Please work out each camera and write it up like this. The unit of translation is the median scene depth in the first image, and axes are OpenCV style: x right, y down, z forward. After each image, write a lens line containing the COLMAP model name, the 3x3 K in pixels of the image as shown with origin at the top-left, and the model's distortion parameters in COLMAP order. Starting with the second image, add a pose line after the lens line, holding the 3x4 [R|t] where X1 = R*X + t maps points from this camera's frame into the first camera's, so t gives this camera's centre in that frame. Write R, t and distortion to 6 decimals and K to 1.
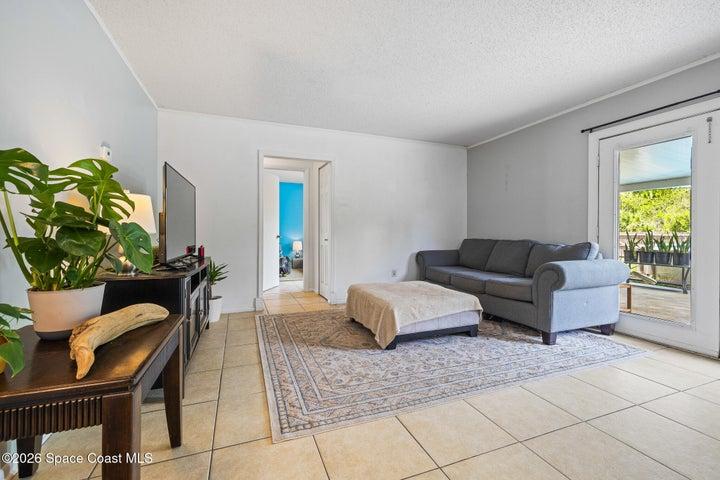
lens RADIAL K [[307.2, 0, 358.6], [0, 307.2, 232.0], [0, 0, 1]] dist [0.000718, 0.000012]
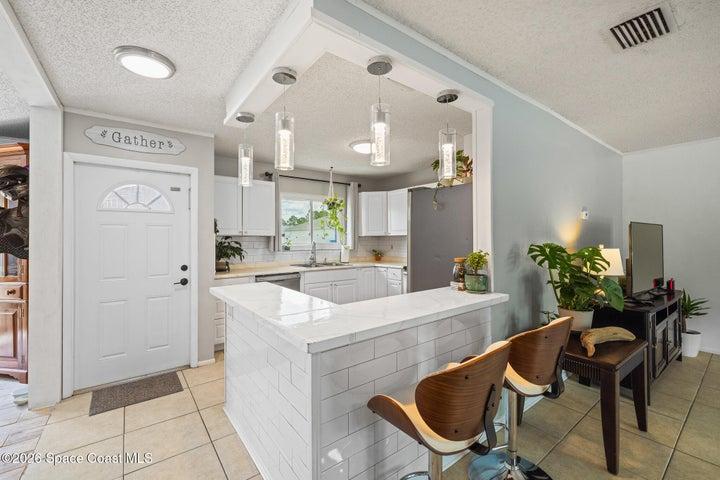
lens RADIAL K [[305.1, 0, 356.7], [0, 305.1, 237.3], [0, 0, 1]] dist [0.001641, 0.000103]
pose [[0.273656, -0.010015, -0.961776, 0.269398], [0.008855, 0.999930, -0.007893, -0.134386], [0.961787, -0.006357, 0.273725, -0.426859]]
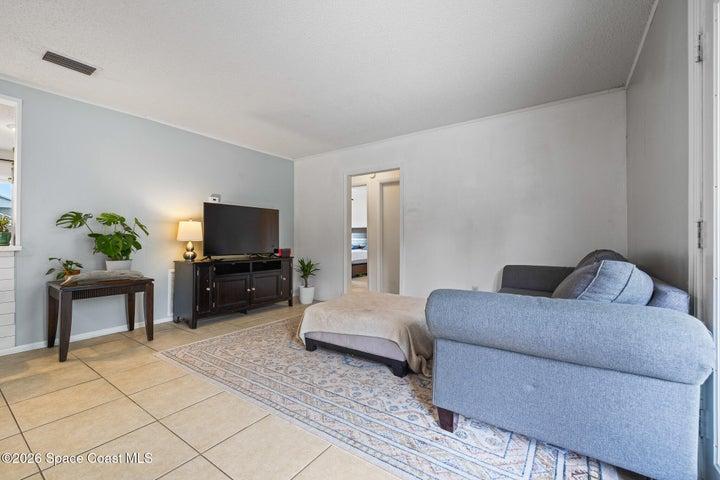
lens RADIAL K [[305.1, 0, 356.7], [0, 305.1, 237.3], [0, 0, 1]] dist [0.001641, 0.000103]
pose [[0.549740, -0.011470, -0.835257, 1.224293], [0.006238, 0.999934, -0.009626, 0.004511], [0.835313, 0.000082, 0.549775, 0.637790]]
